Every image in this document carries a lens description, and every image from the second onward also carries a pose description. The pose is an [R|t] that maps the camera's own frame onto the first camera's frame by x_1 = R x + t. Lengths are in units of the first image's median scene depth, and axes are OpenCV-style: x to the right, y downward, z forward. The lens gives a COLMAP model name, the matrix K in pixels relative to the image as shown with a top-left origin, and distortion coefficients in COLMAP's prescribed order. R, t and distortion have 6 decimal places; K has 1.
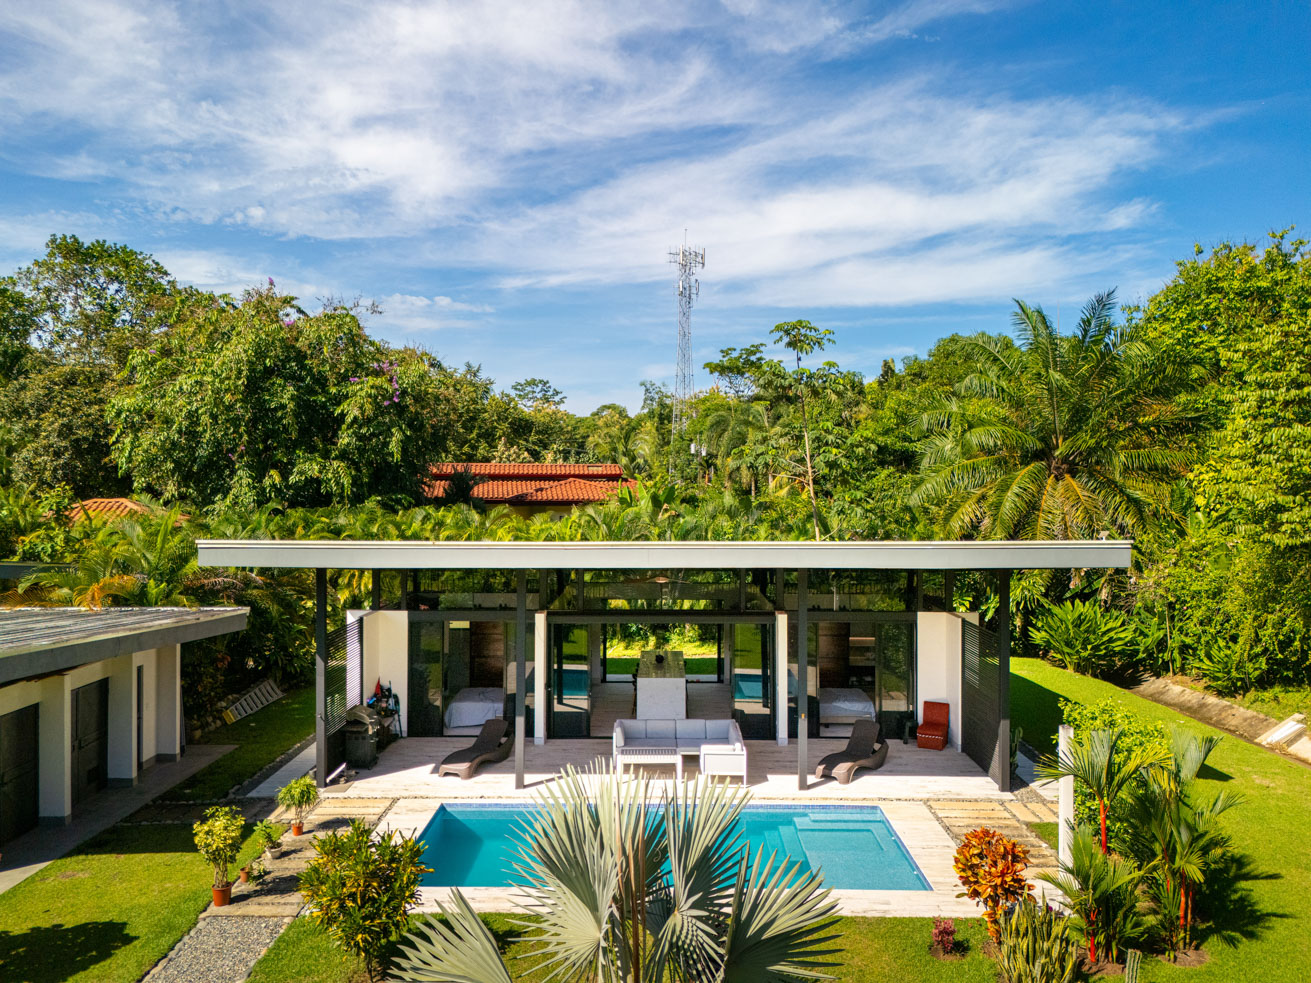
lens RADIAL K [[966.3, 0, 655.7], [0, 966.3, 486.5], [0, 0, 1]] dist [0.065257, -0.054699]
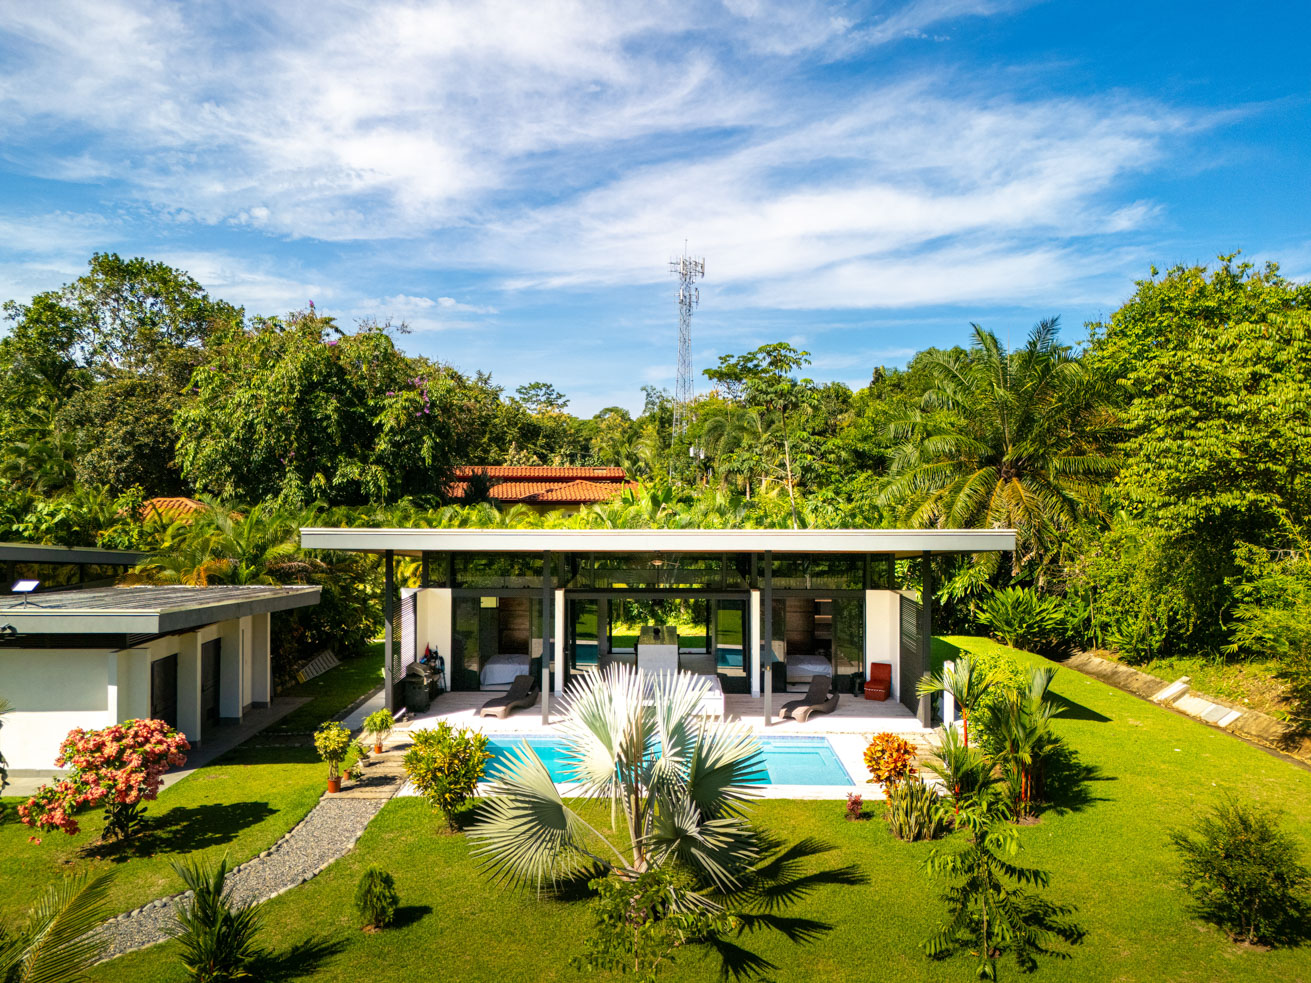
lens RADIAL K [[966.3, 0, 655.7], [0, 966.3, 486.5], [0, 0, 1]] dist [0.065257, -0.054699]
pose [[0.999997, 0.001365, -0.001900, 0.003674], [-0.001368, 0.999998, -0.001579, 0.000329], [0.001897, 0.001582, 0.999997, -0.153078]]
